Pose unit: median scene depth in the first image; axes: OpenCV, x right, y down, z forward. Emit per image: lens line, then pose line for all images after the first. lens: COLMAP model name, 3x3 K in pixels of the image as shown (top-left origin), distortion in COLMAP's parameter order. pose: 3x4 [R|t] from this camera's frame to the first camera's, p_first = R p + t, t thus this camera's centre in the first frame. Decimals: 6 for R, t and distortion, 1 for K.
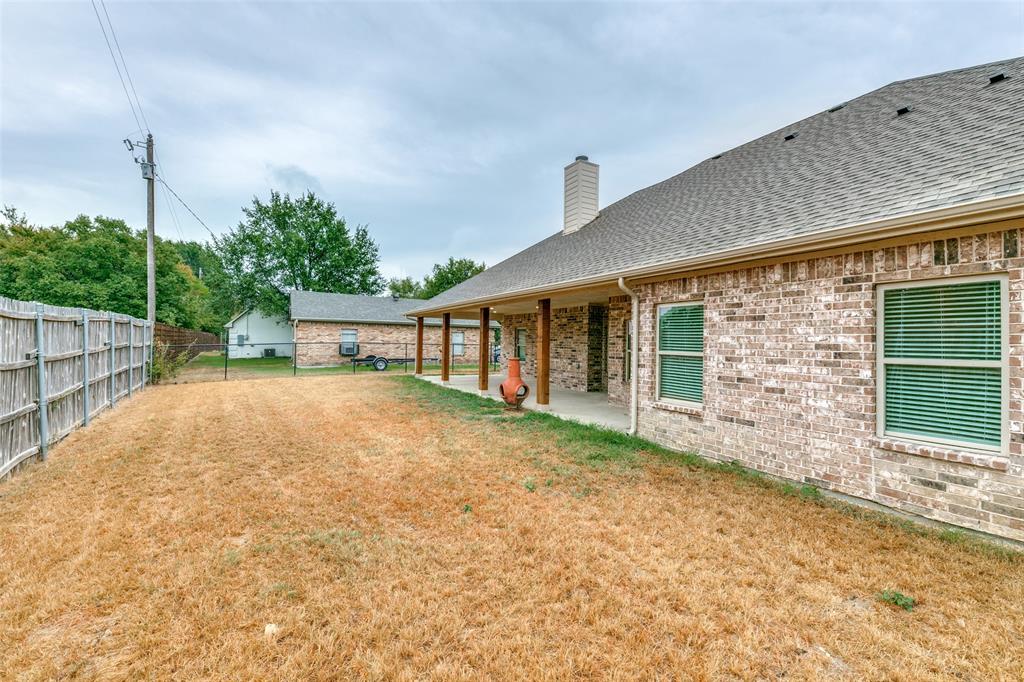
lens RADIAL K [[387.7, 0, 509.8], [0, 387.7, 341.6], [0, 0, 1]] dist [-0.000824, -0.000376]
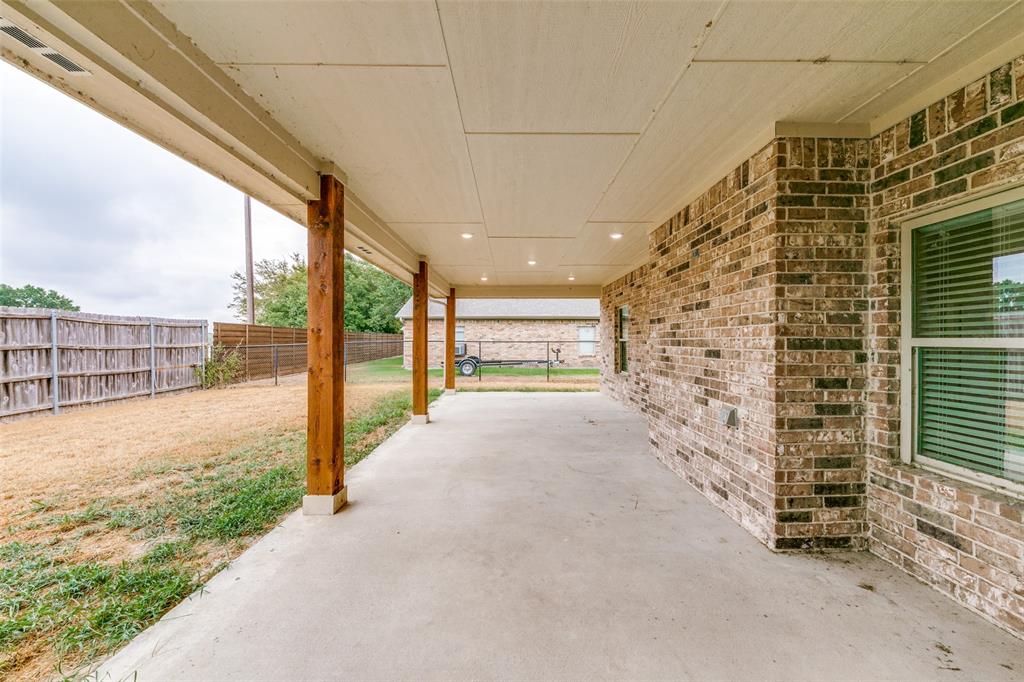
lens RADIAL K [[344.0, 0, 512.0], [0, 344.0, 341.0], [0, 0, 1]] dist [-0.000094, -0.000046]
pose [[0.872904, -0.017460, -0.487580, 0.160627], [0.017092, 0.999840, -0.005205, 0.014195], [0.487593, -0.003790, 0.873063, 0.734002]]
